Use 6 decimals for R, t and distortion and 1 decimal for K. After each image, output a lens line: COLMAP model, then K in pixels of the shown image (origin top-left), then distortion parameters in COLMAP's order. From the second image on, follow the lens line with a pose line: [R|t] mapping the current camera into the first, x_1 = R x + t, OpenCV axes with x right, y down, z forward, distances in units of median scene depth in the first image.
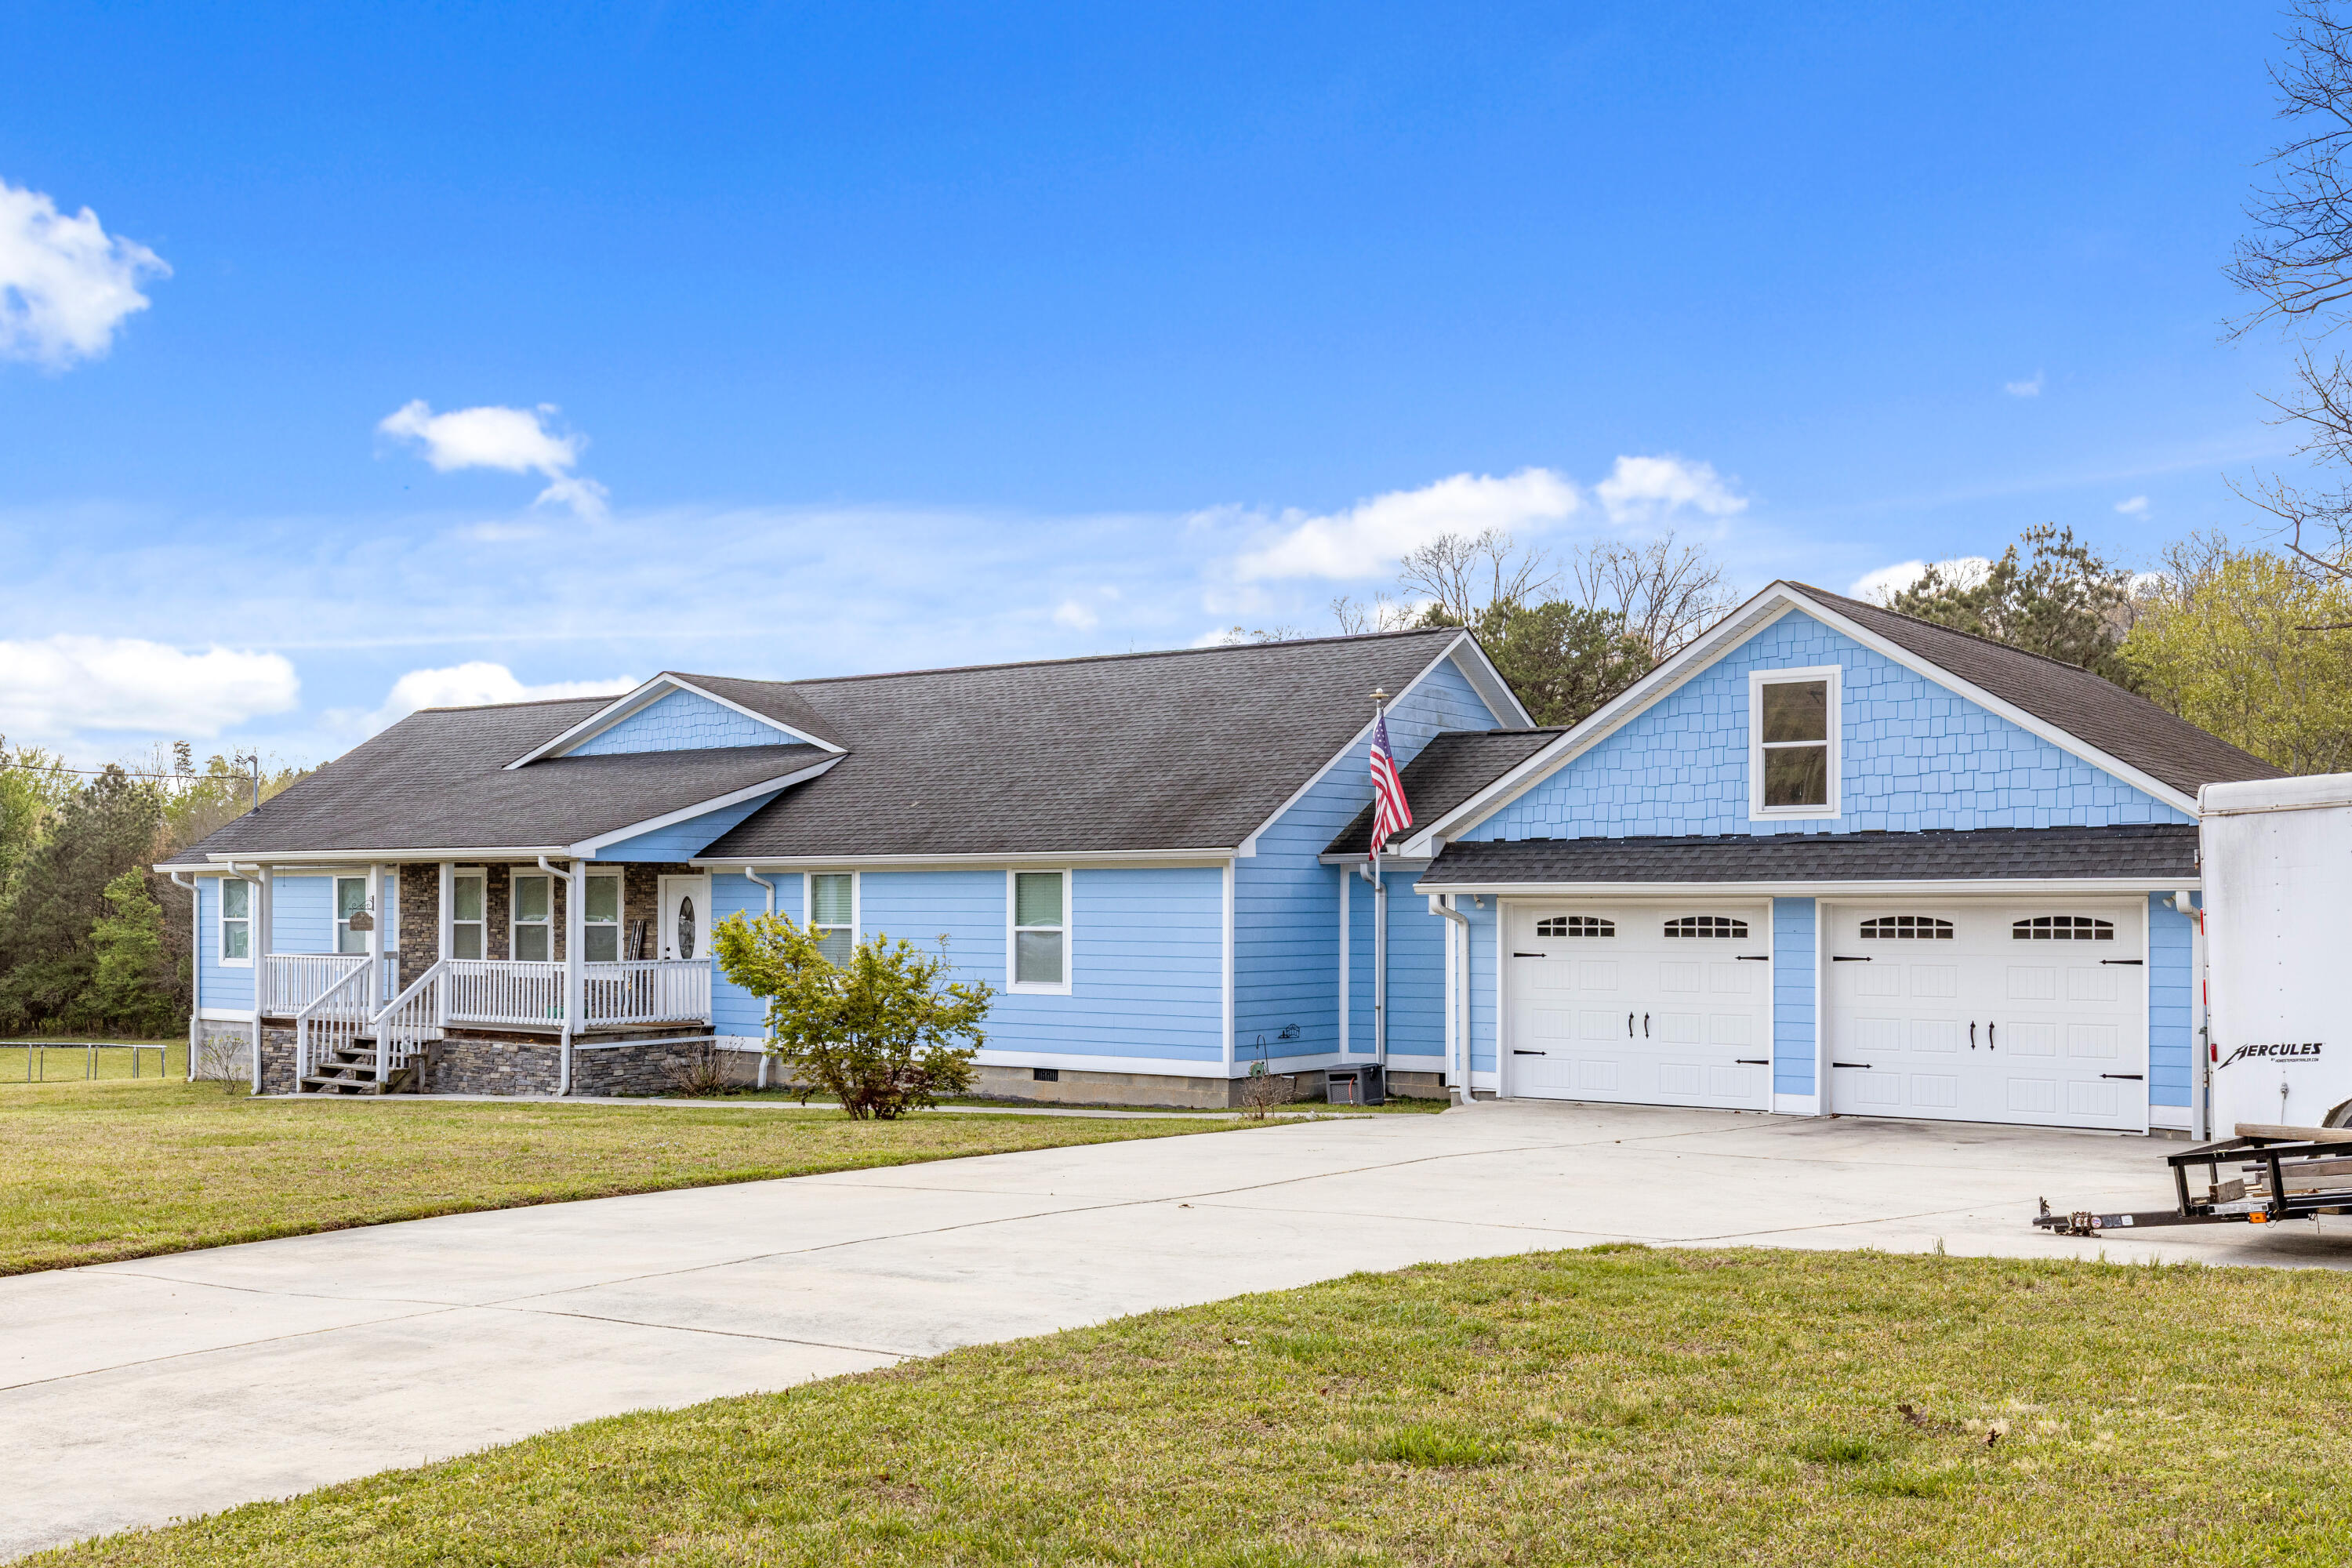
lens RADIAL K [[2387.8, 0, 1216.8], [0, 2387.8, 759.8], [0, 0, 1]] dist [0.003649, 0.000000]
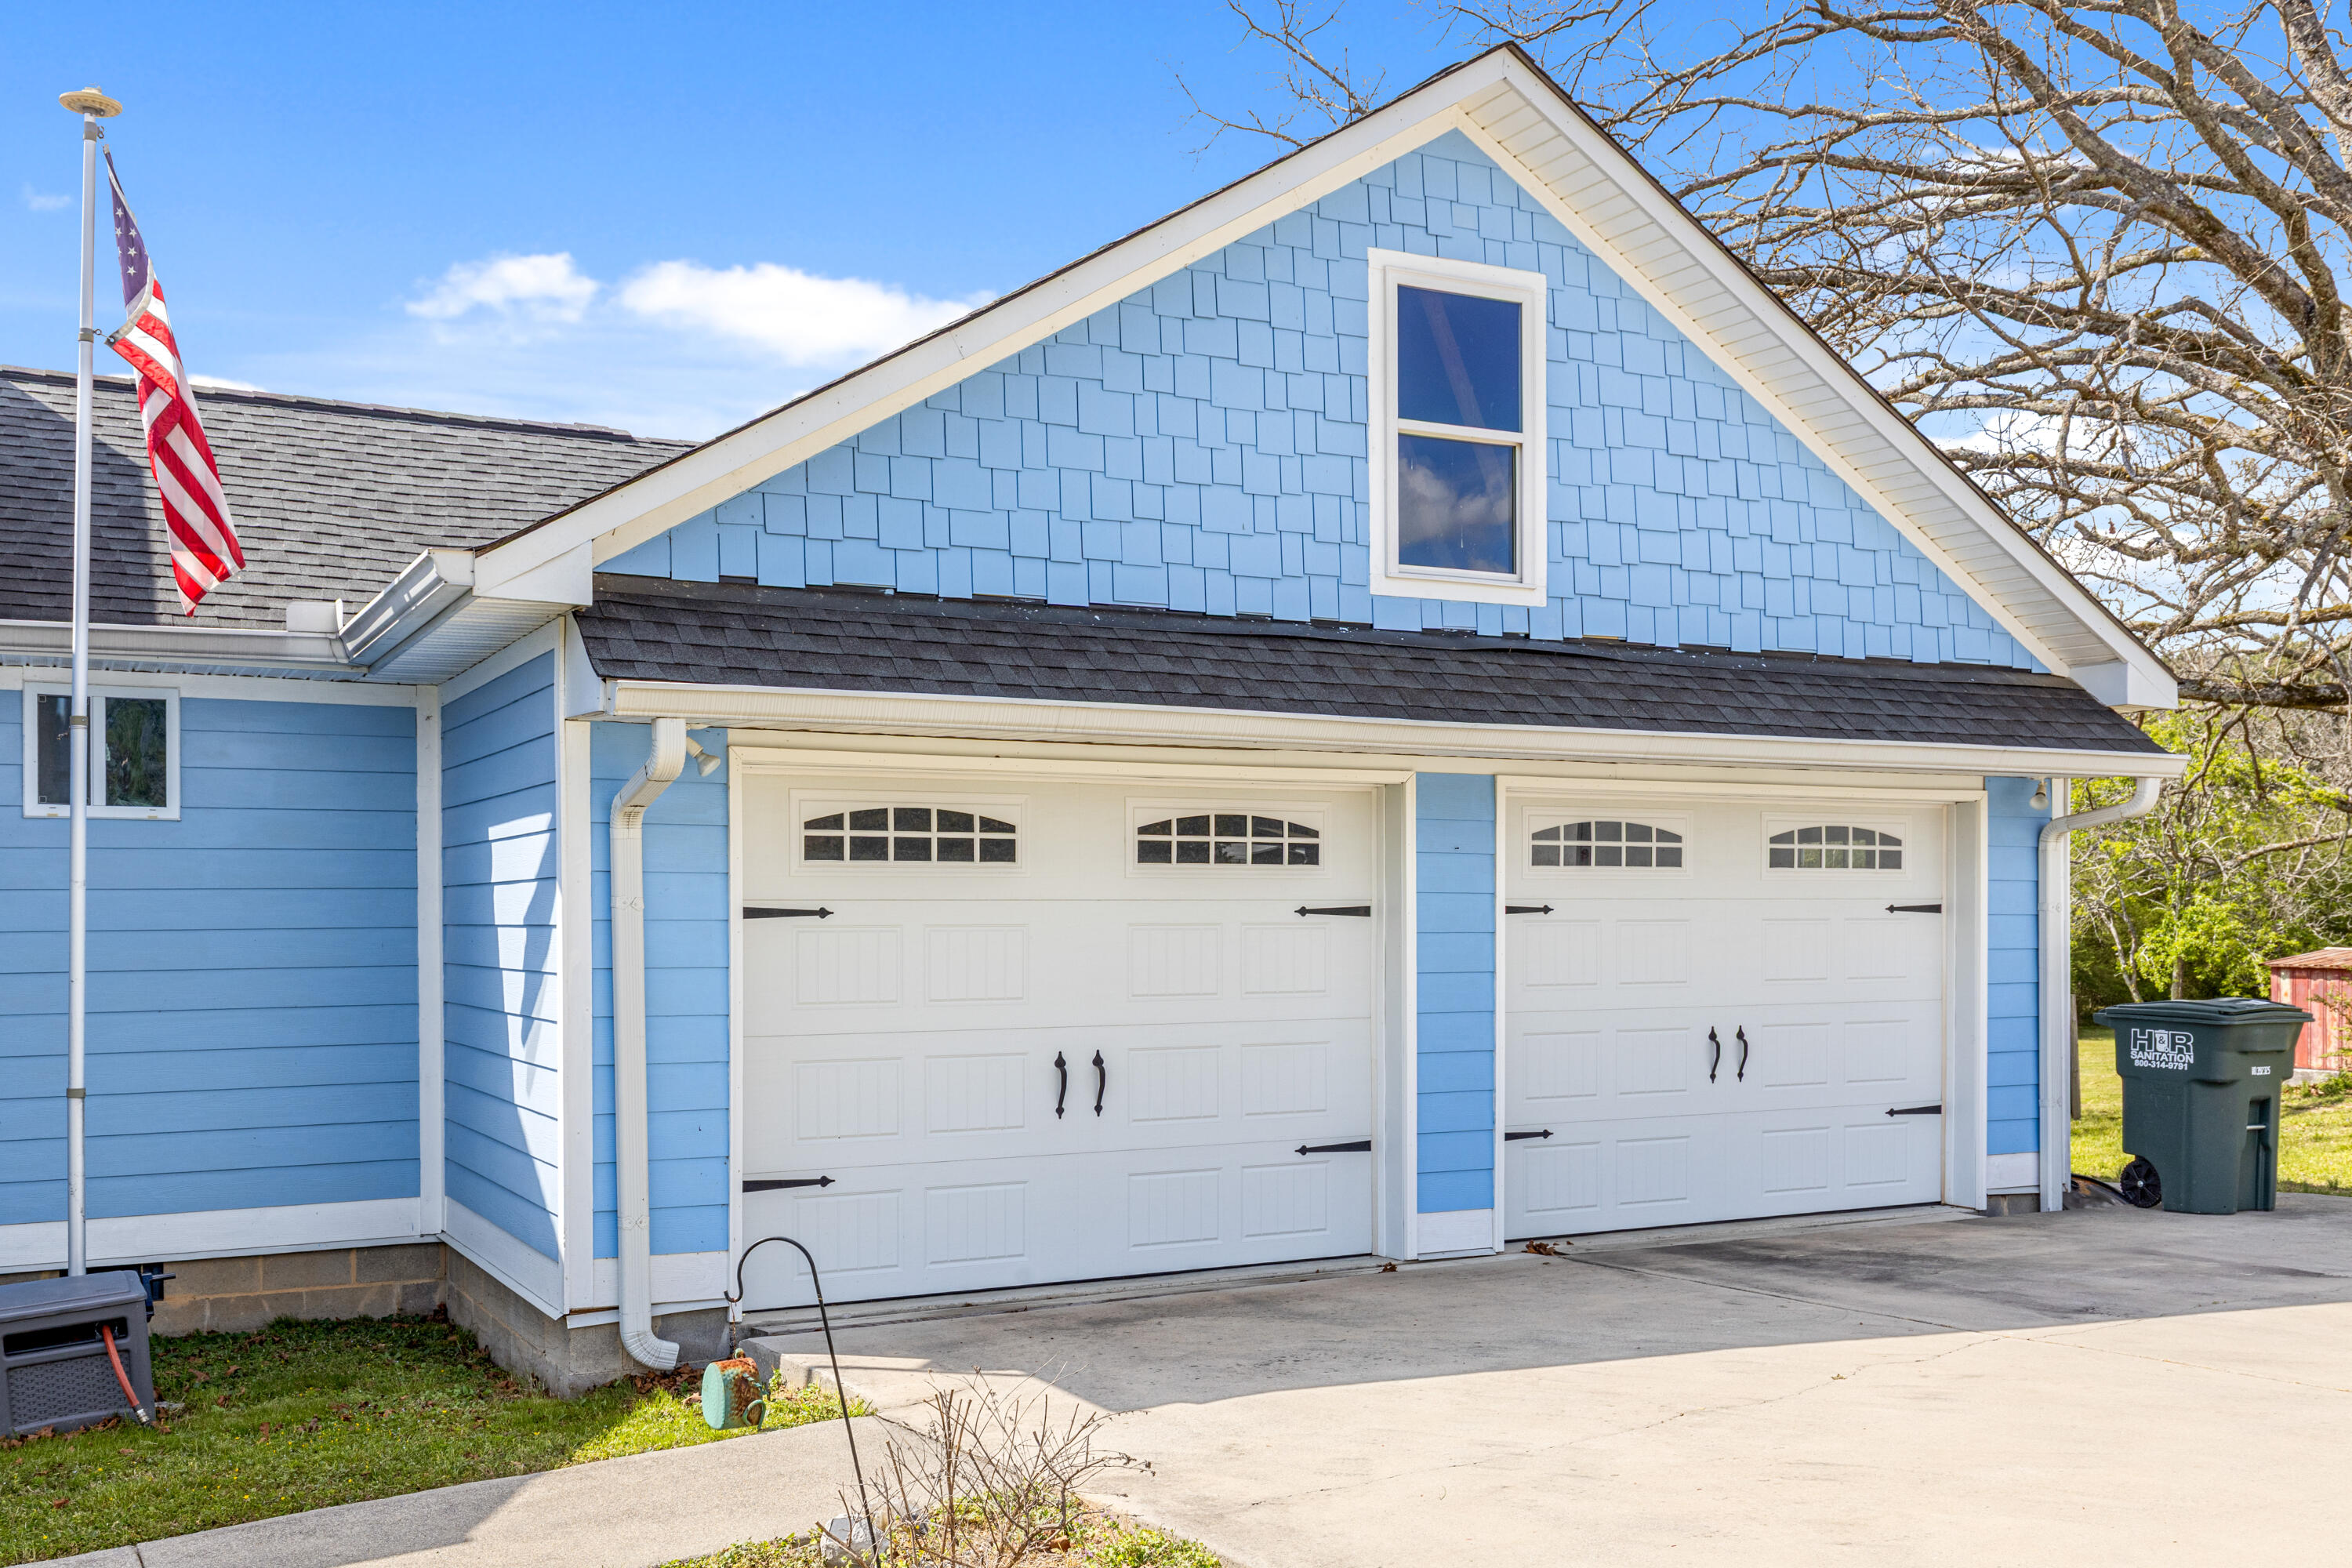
lens RADIAL K [[2217.7, 0, 1173.2], [0, 2217.7, 794.6], [0, 0, 1]] dist [0.001466, 0.000000]
pose [[0.444620, 0.024373, 0.895388, -0.148940], [-0.072661, 0.997317, 0.008934, 0.060821], [-0.892767, -0.069032, 0.445198, 0.854752]]
